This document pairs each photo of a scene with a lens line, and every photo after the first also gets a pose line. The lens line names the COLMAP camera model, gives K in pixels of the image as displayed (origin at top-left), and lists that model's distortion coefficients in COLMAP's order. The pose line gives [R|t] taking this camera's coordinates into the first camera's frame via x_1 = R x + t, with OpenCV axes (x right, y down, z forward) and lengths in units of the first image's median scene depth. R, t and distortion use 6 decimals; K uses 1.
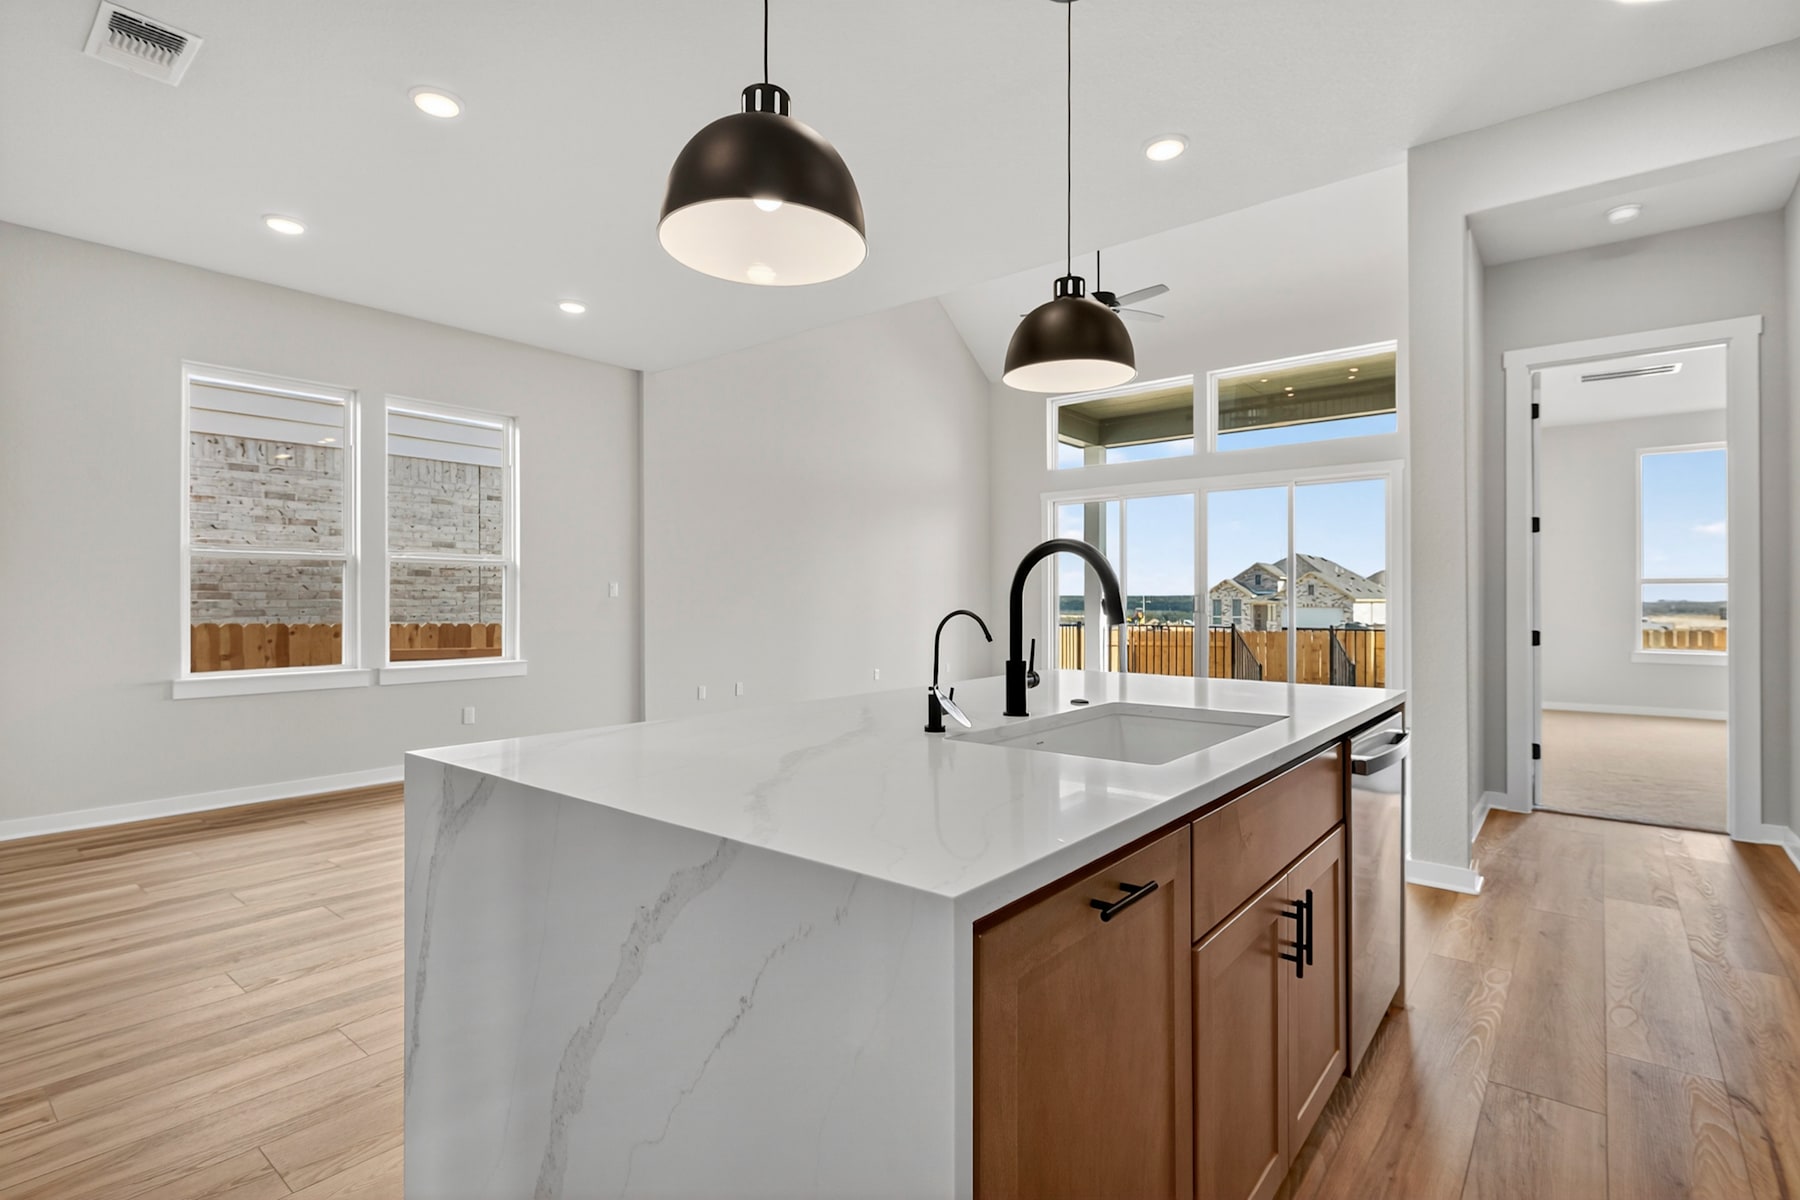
lens RADIAL K [[855.1, 0, 899.5], [0, 855.1, 595.8], [0, 0, 1]] dist [0.001685, -0.003603]
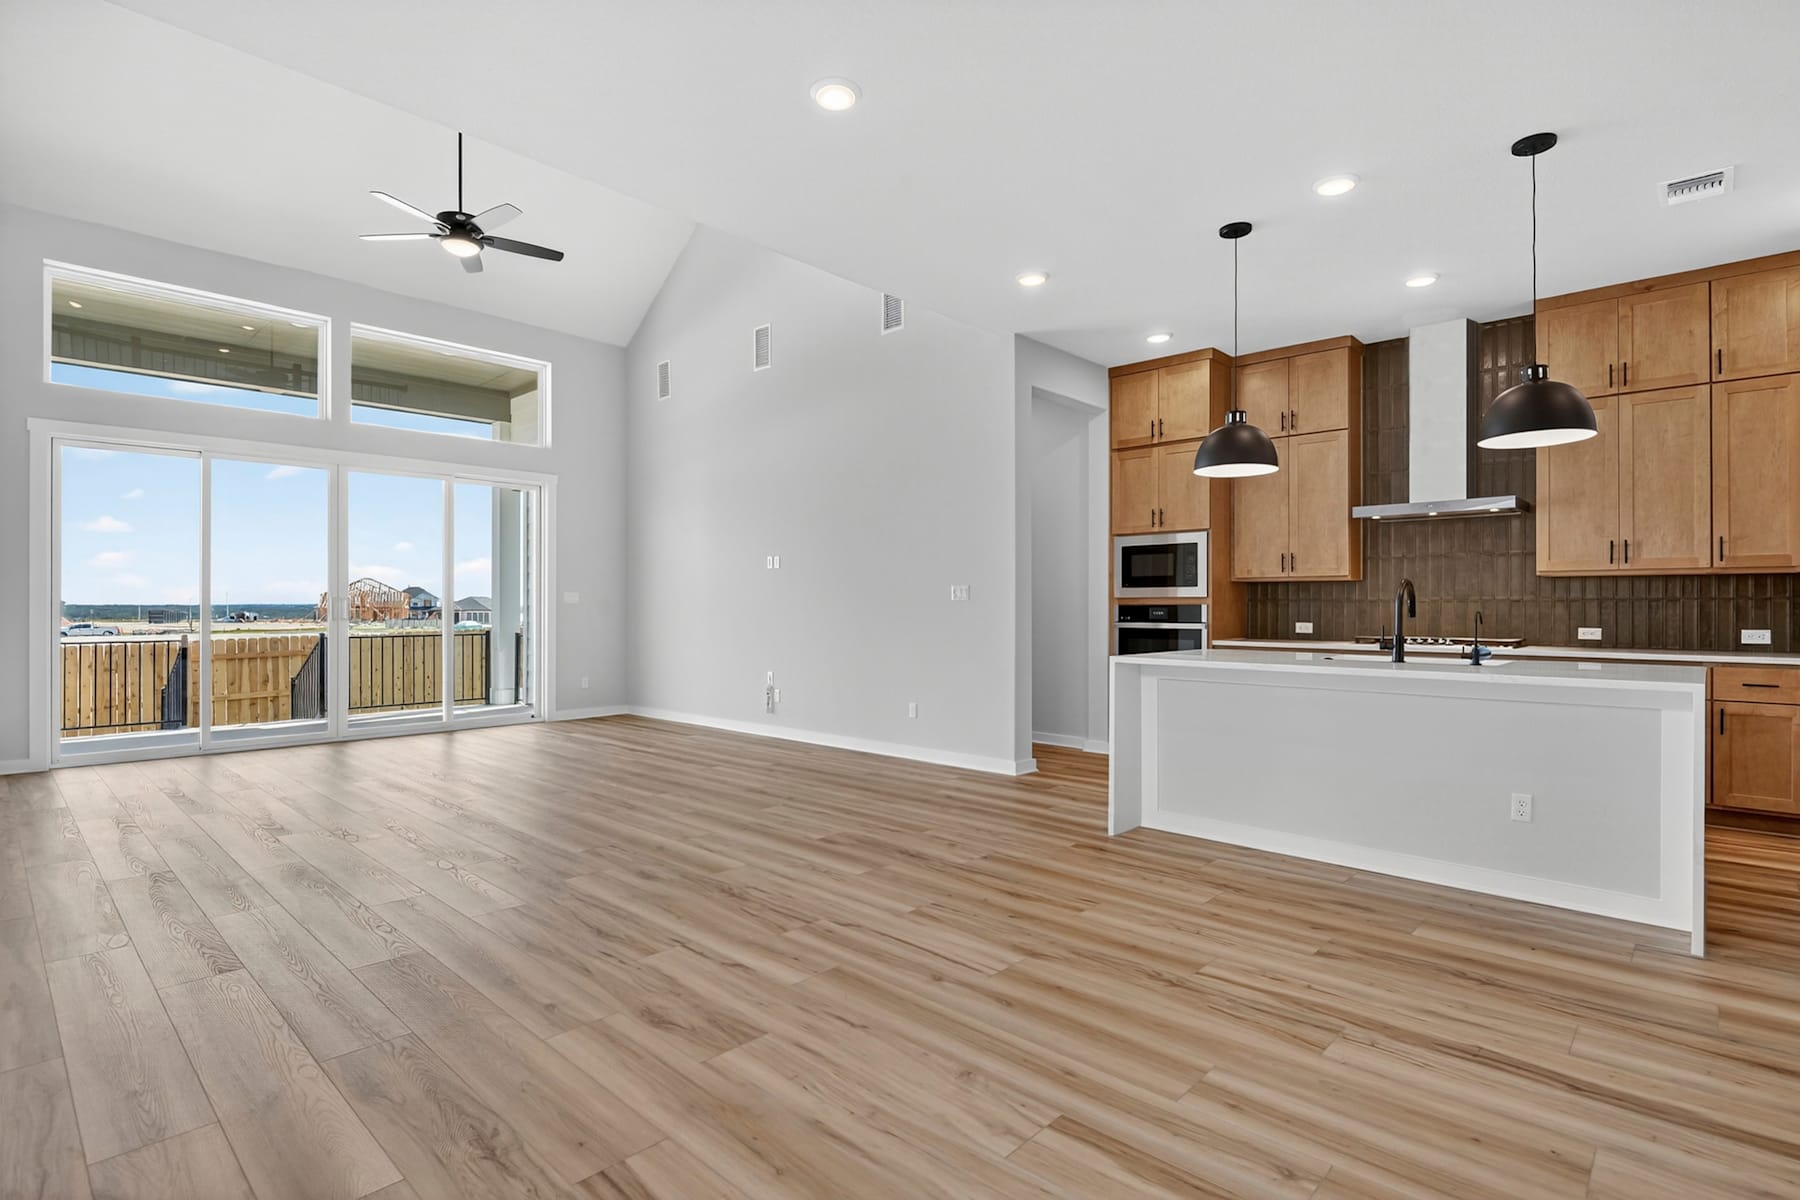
lens RADIAL K [[877.5, 0, 898.1], [0, 877.5, 604.2], [0, 0, 1]] dist [-0.003631, -0.000764]
pose [[0.072959, 0.000814, 0.997335, -1.090192], [-0.006347, 0.999980, -0.000352, 0.004213], [-0.997315, -0.006305, 0.072963, 1.083957]]
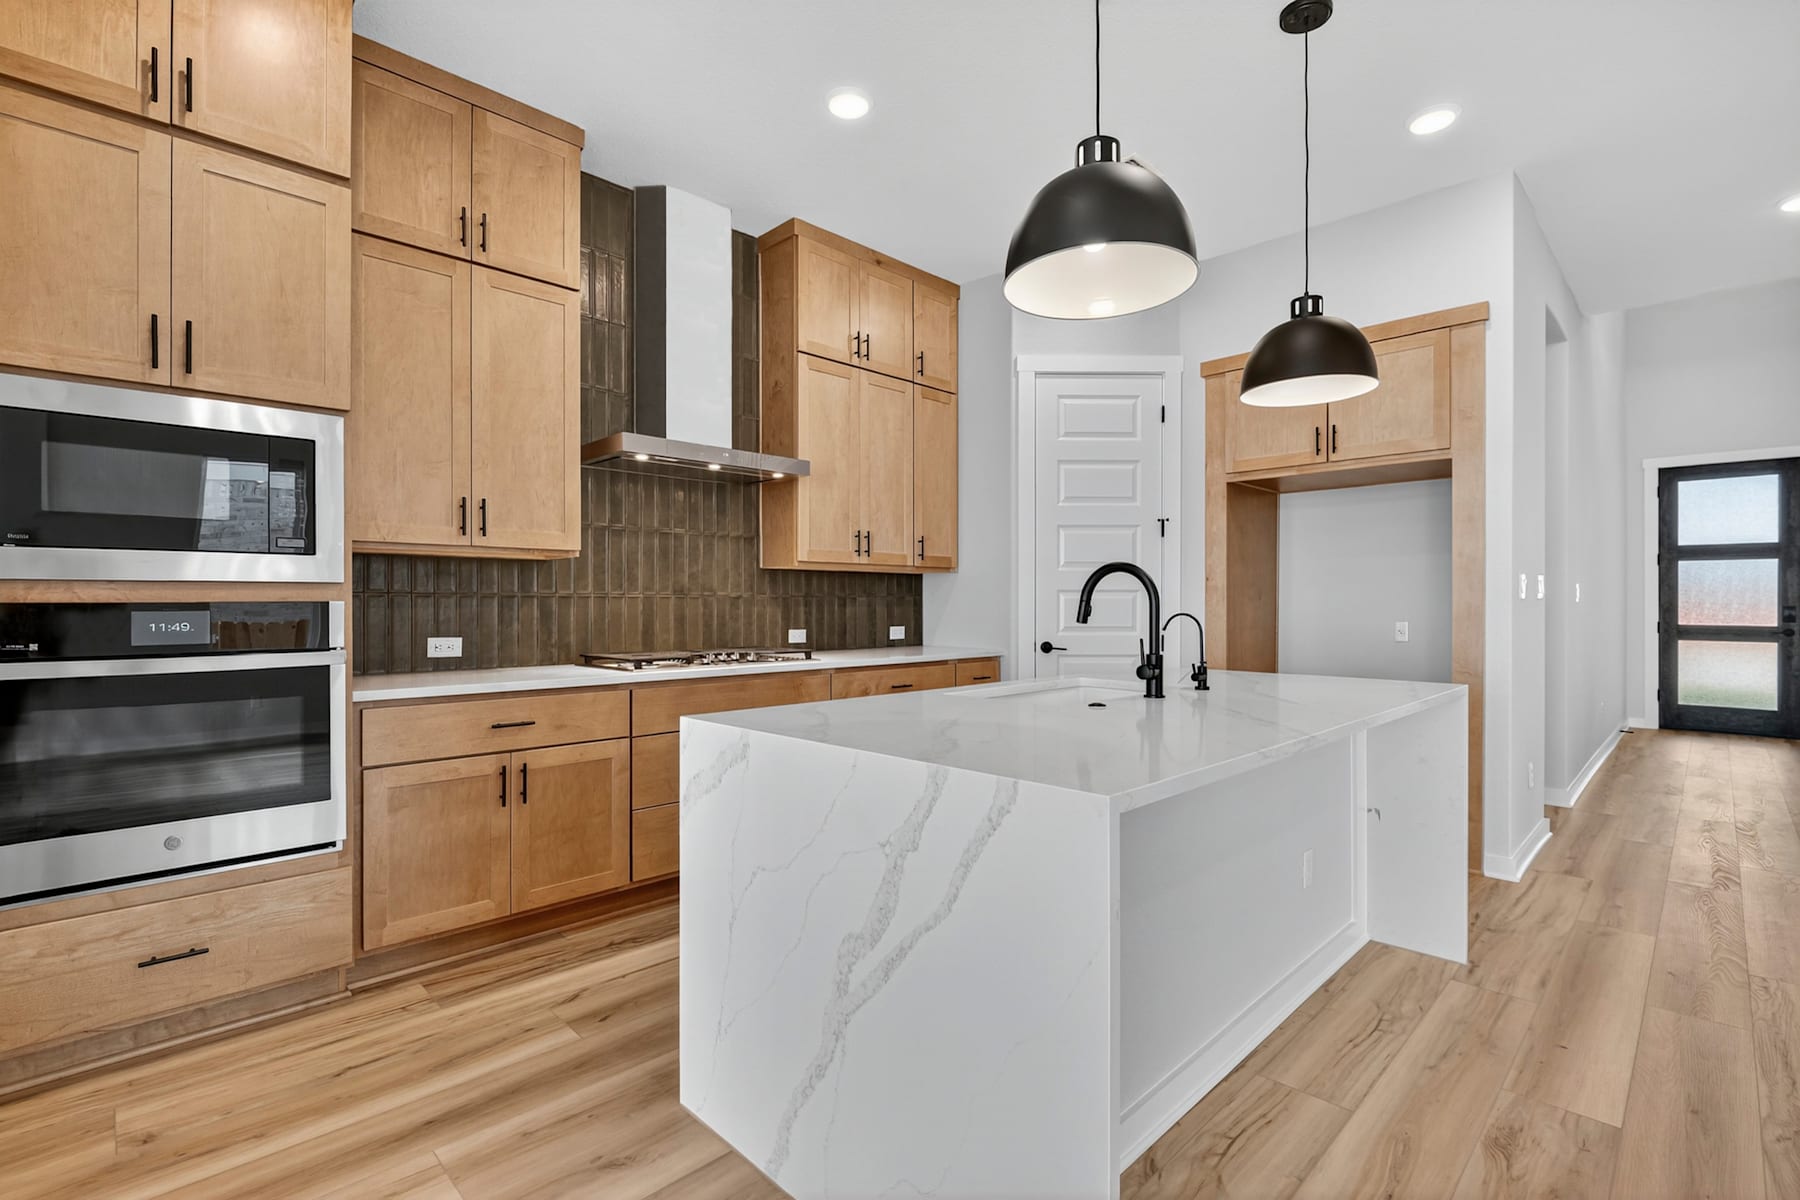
lens RADIAL K [[815.7, 0, 897.2], [0, 815.7, 604.4], [0, 0, 1]] dist [-0.002337, -0.001385]
pose [[-0.994296, -0.001062, 0.106651, 0.206057], [-0.001574, 0.999988, -0.004714, 0.004611], [-0.106645, -0.004855, -0.994285, 1.190049]]
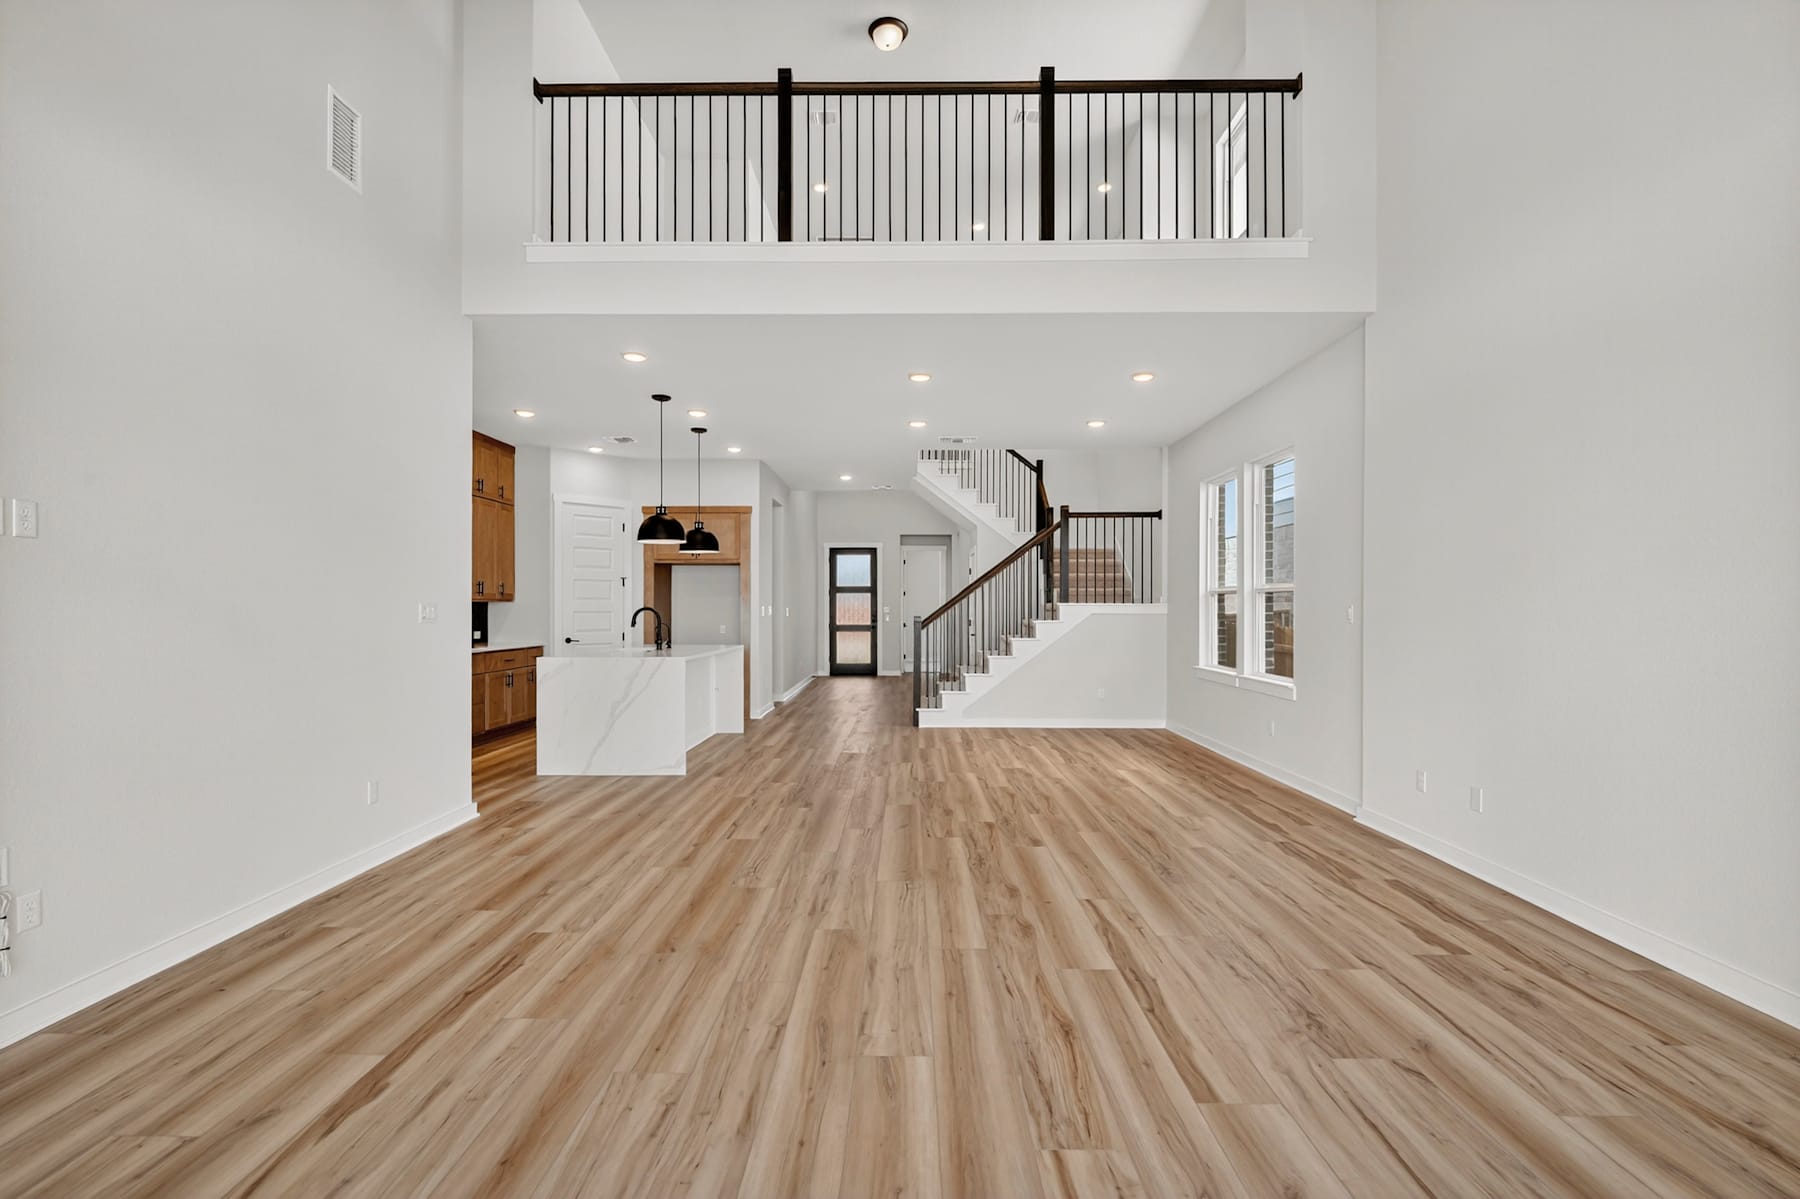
lens RADIAL K [[826.7, 0, 897.9], [0, 826.7, 605.5], [0, 0, 1]] dist [0.000668, -0.000805]
pose [[-0.784274, -0.003327, -0.620406, 0.889989], [0.002741, 0.999957, -0.008827, -0.017724], [0.620409, -0.008623, -0.784231, 2.530765]]
